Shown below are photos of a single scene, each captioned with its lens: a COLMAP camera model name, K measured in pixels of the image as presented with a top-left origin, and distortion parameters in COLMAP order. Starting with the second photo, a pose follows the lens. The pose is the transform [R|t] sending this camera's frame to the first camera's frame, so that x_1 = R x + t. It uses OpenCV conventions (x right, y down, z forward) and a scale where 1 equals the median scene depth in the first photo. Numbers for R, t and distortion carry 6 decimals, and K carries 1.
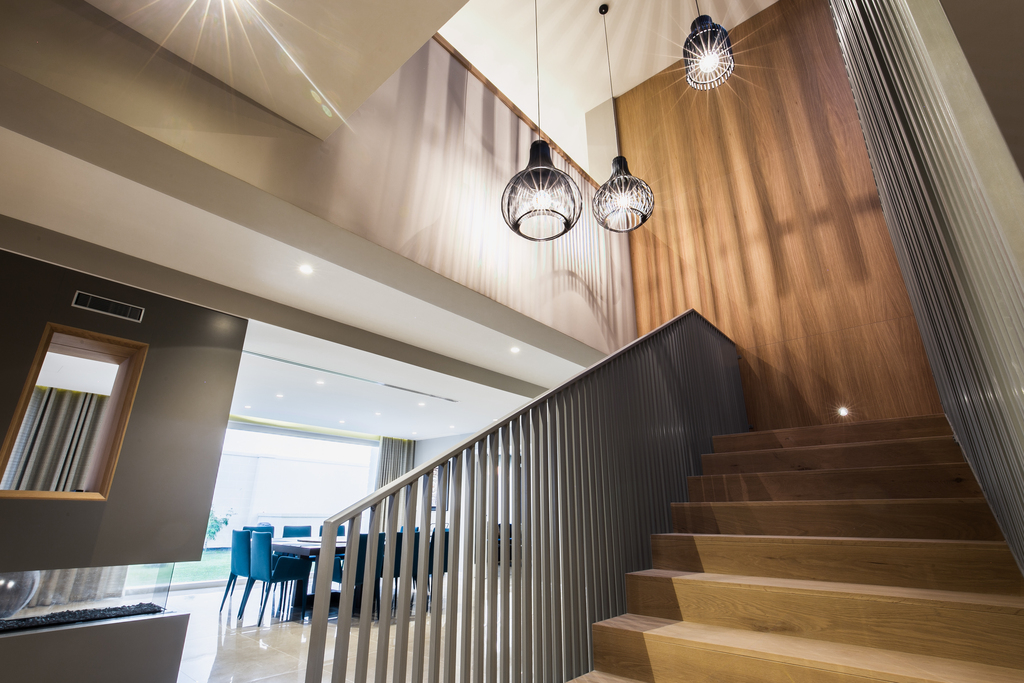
lens RADIAL K [[475.6, 0, 512.0], [0, 475.6, 341.5], [0, 0, 1]] dist [-0.017003, 0.001235]
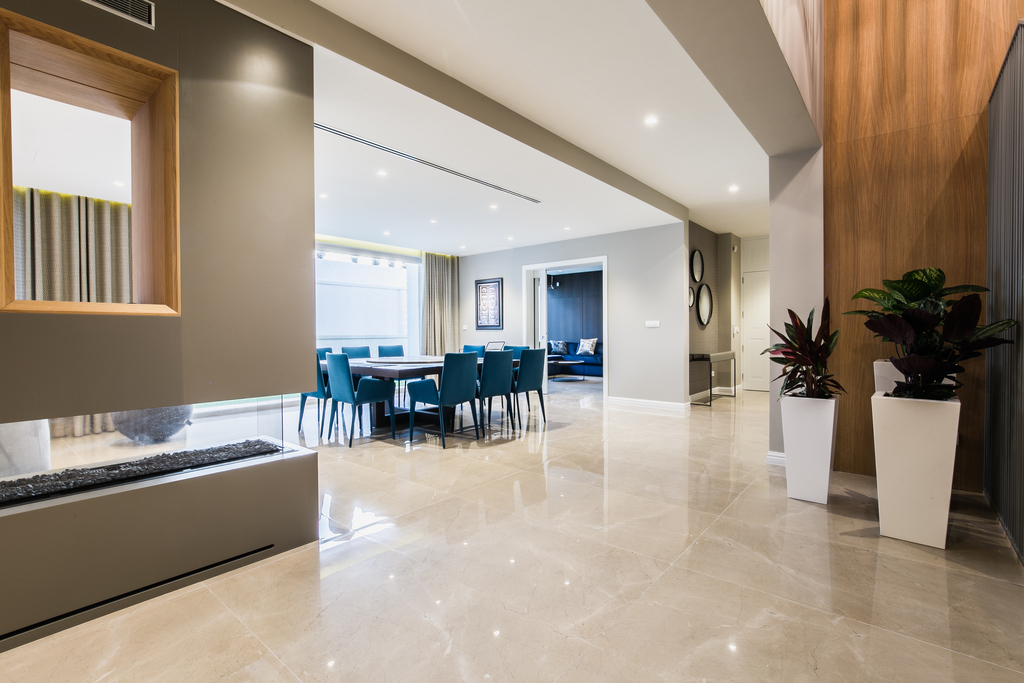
lens RADIAL K [[475.6, 0, 512.0], [0, 475.6, 341.5], [0, 0, 1]] dist [-0.017003, 0.001235]
pose [[0.999874, -0.011859, 0.010558, -0.201828], [0.007344, 0.934959, 0.354679, 0.069904], [-0.014077, -0.354556, 0.934929, 0.176388]]
